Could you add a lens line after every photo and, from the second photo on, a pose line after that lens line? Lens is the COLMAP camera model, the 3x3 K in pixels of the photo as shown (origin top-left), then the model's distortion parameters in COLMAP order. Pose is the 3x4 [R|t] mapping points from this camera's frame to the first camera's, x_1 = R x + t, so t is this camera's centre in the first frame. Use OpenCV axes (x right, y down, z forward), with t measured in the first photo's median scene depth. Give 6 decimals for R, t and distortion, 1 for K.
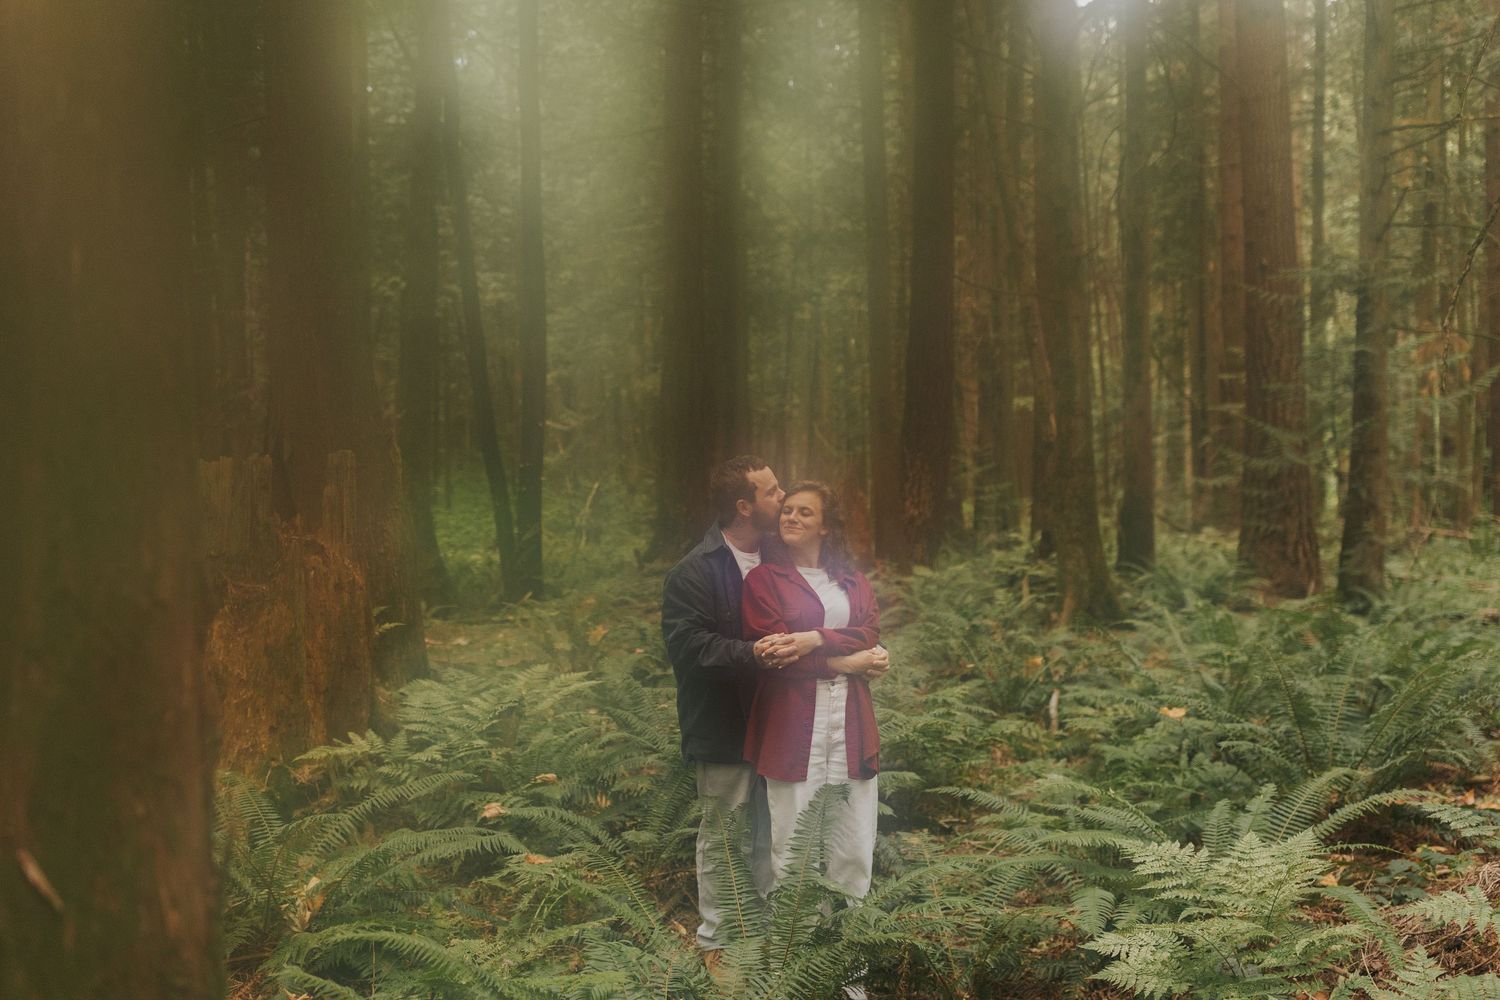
lens RADIAL K [[1466.0, 0, 752.1], [0, 1466.0, 523.6], [0, 0, 1]] dist [0.008282, -0.006962]
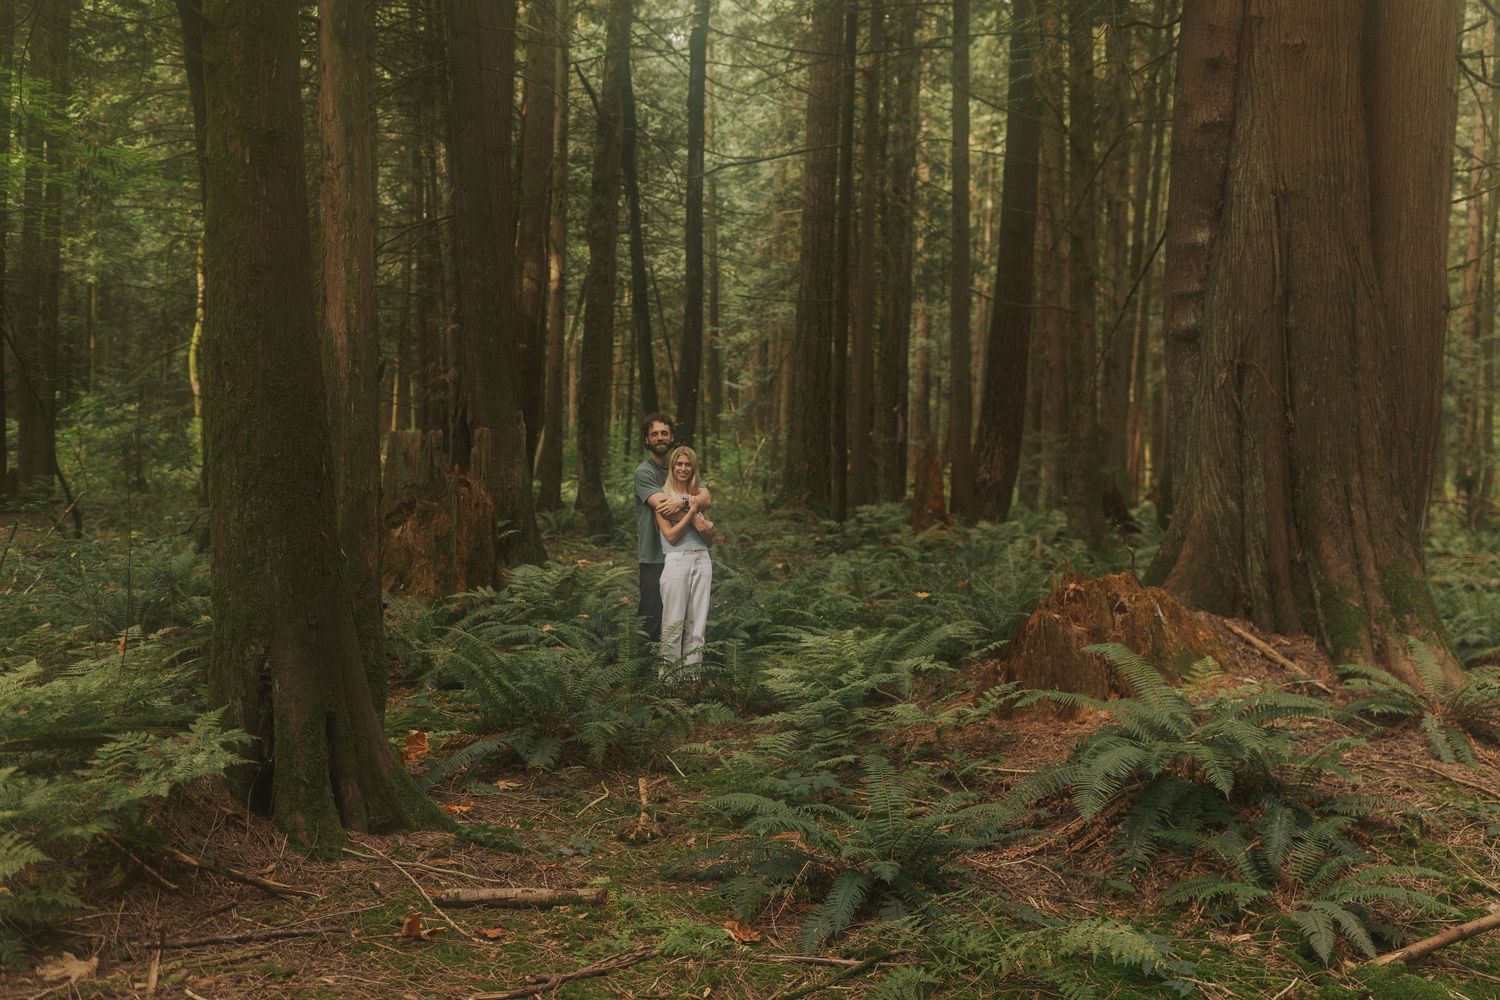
lens RADIAL K [[1464.8, 0, 750.0], [0, 1464.8, 500.0], [0, 0, 1]] dist [0.003400, -0.000268]
pose [[0.988661, 0.040877, -0.144495, 0.214251], [-0.038587, 0.999082, 0.018620, -0.006506], [0.145124, -0.012833, 0.989330, -0.501359]]
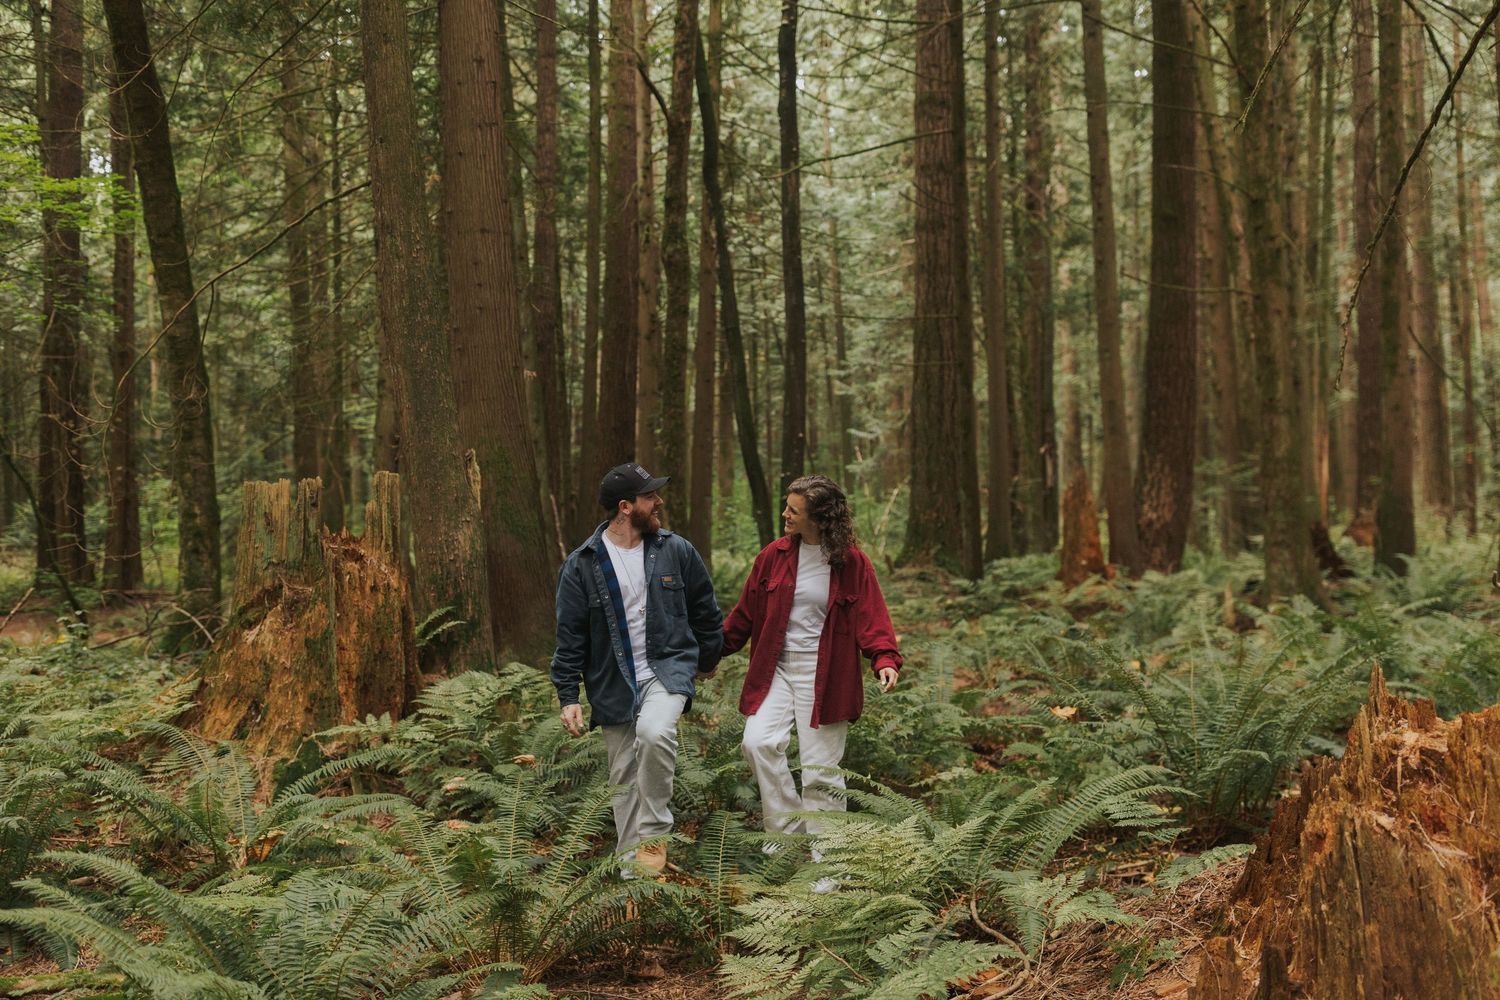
lens RADIAL K [[1464.8, 0, 750.0], [0, 1464.8, 500.0], [0, 0, 1]] dist [0.003400, -0.000268]
pose [[0.968874, -0.015146, -0.247091, 0.212363], [0.010123, 0.999716, -0.021585, 0.000533], [0.247347, 0.018412, 0.968752, -0.037096]]
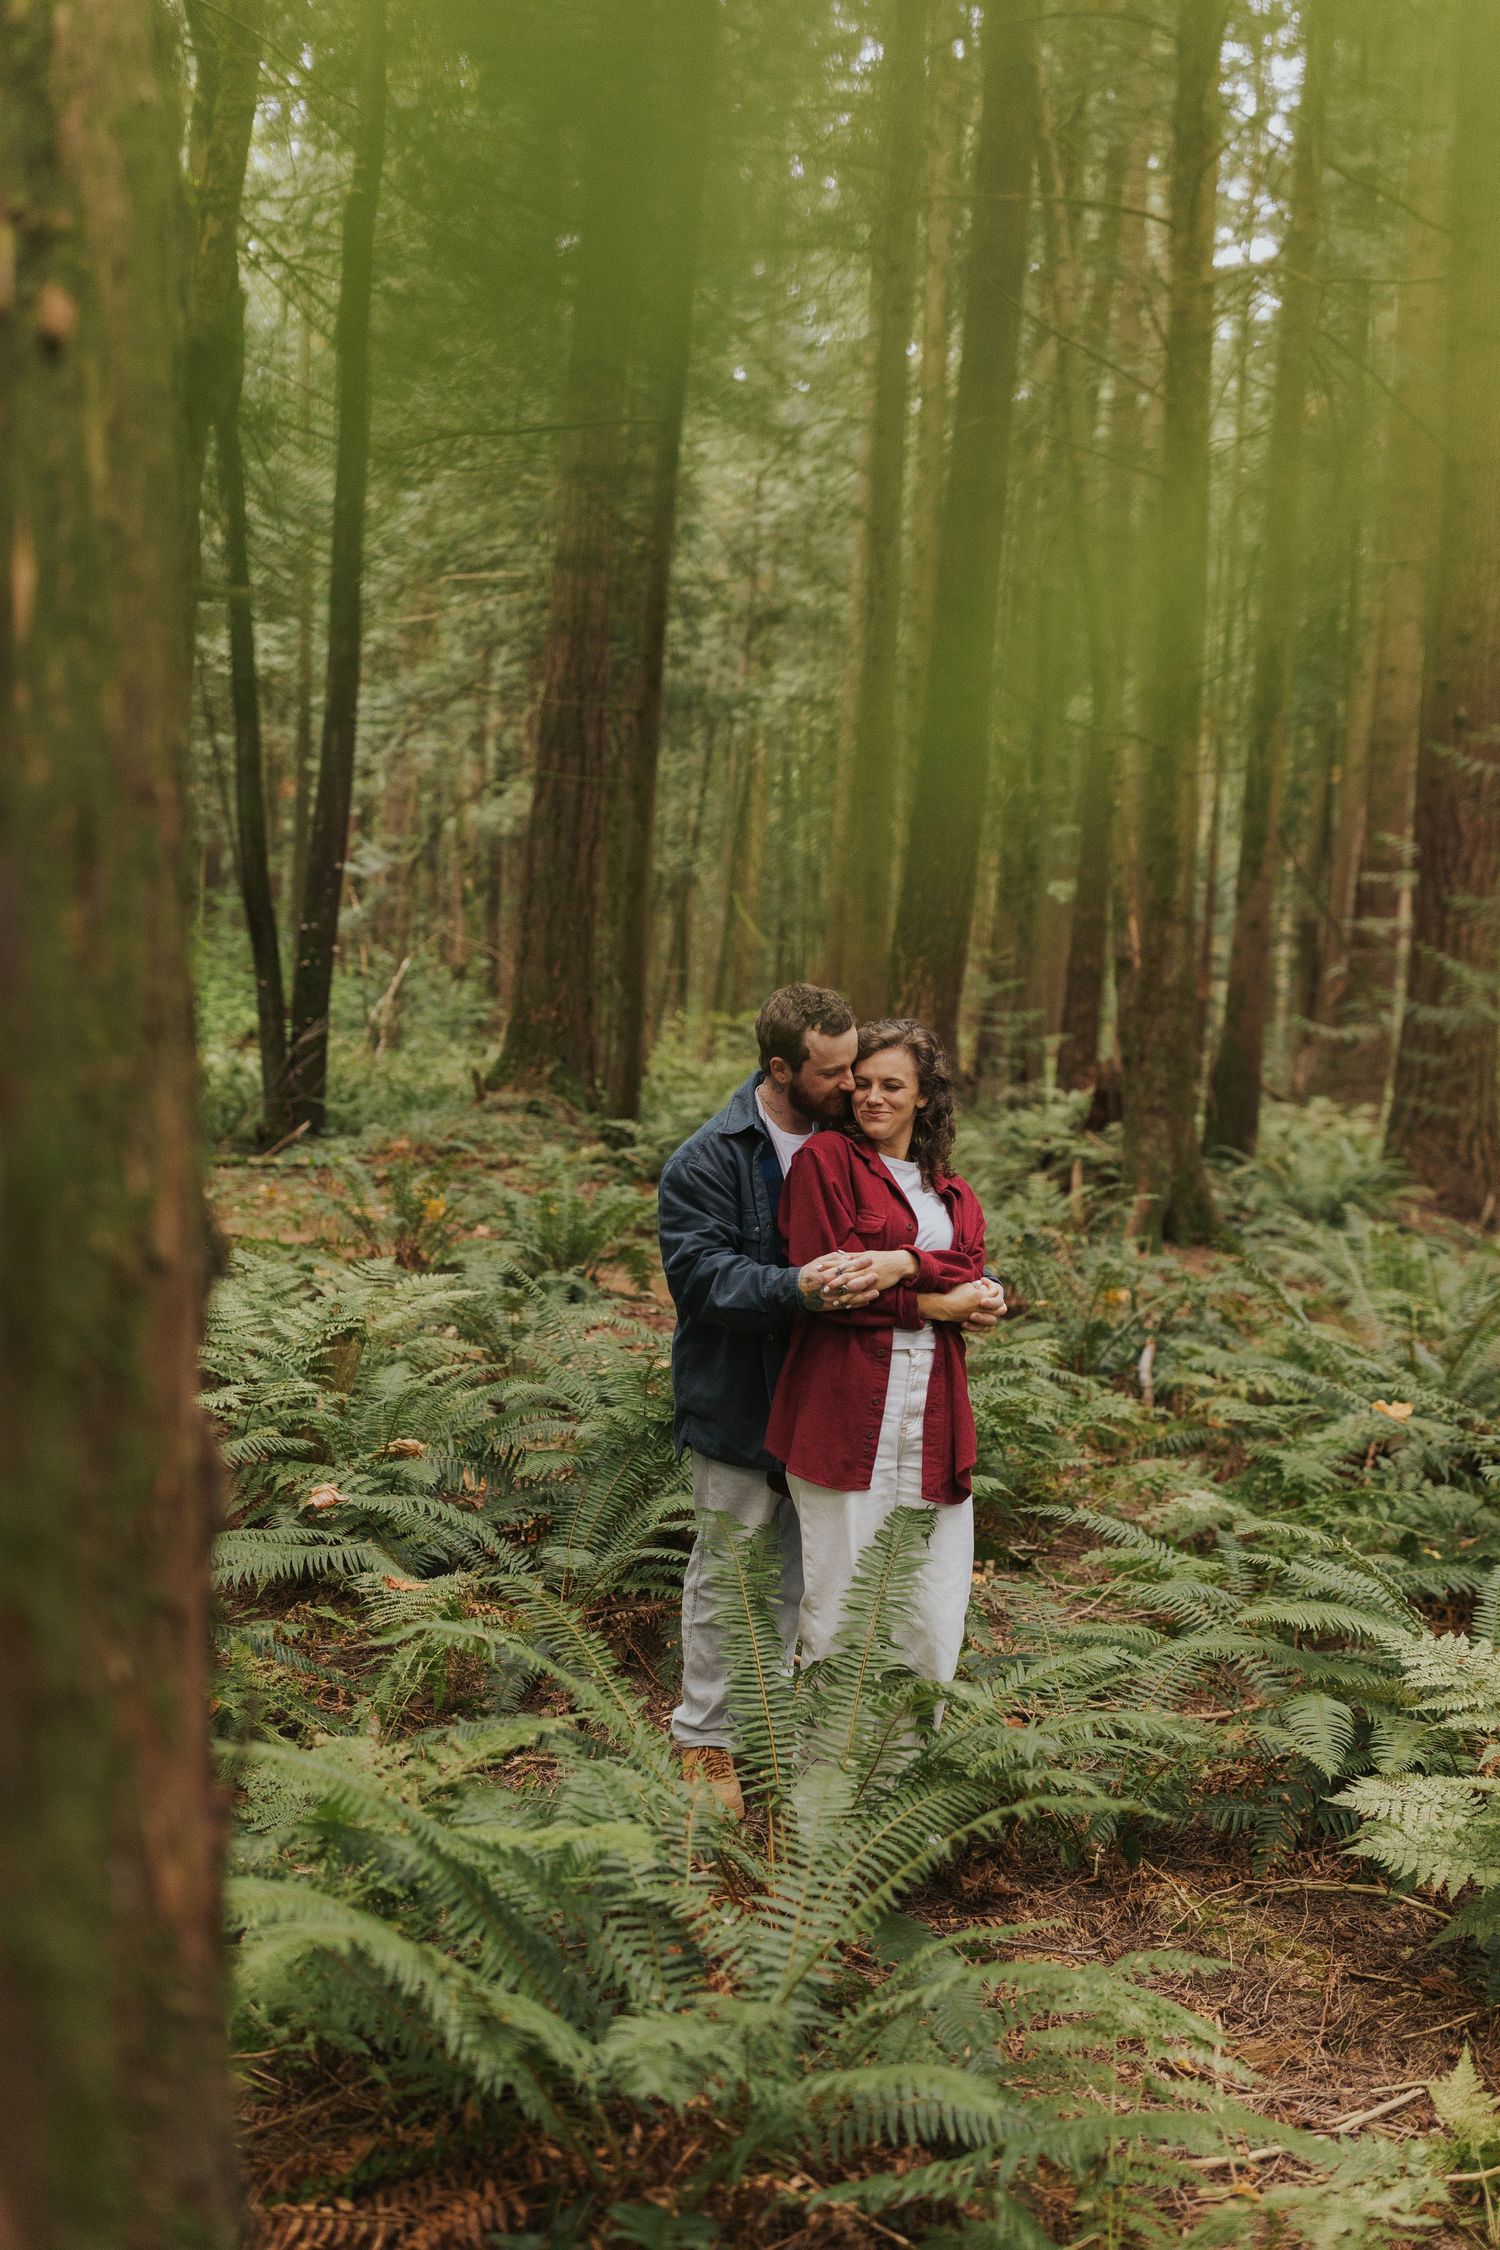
lens RADIAL K [[2199.0, 0, 772.1], [0, 2199.0, 1119.4], [0, 0, 1]] dist [0.008282, -0.006962]
pose [[0.994782, 0.073245, 0.071017, -0.041906], [-0.075717, 0.996591, 0.032753, -0.006527], [-0.068376, -0.037959, 0.996937, 0.035132]]
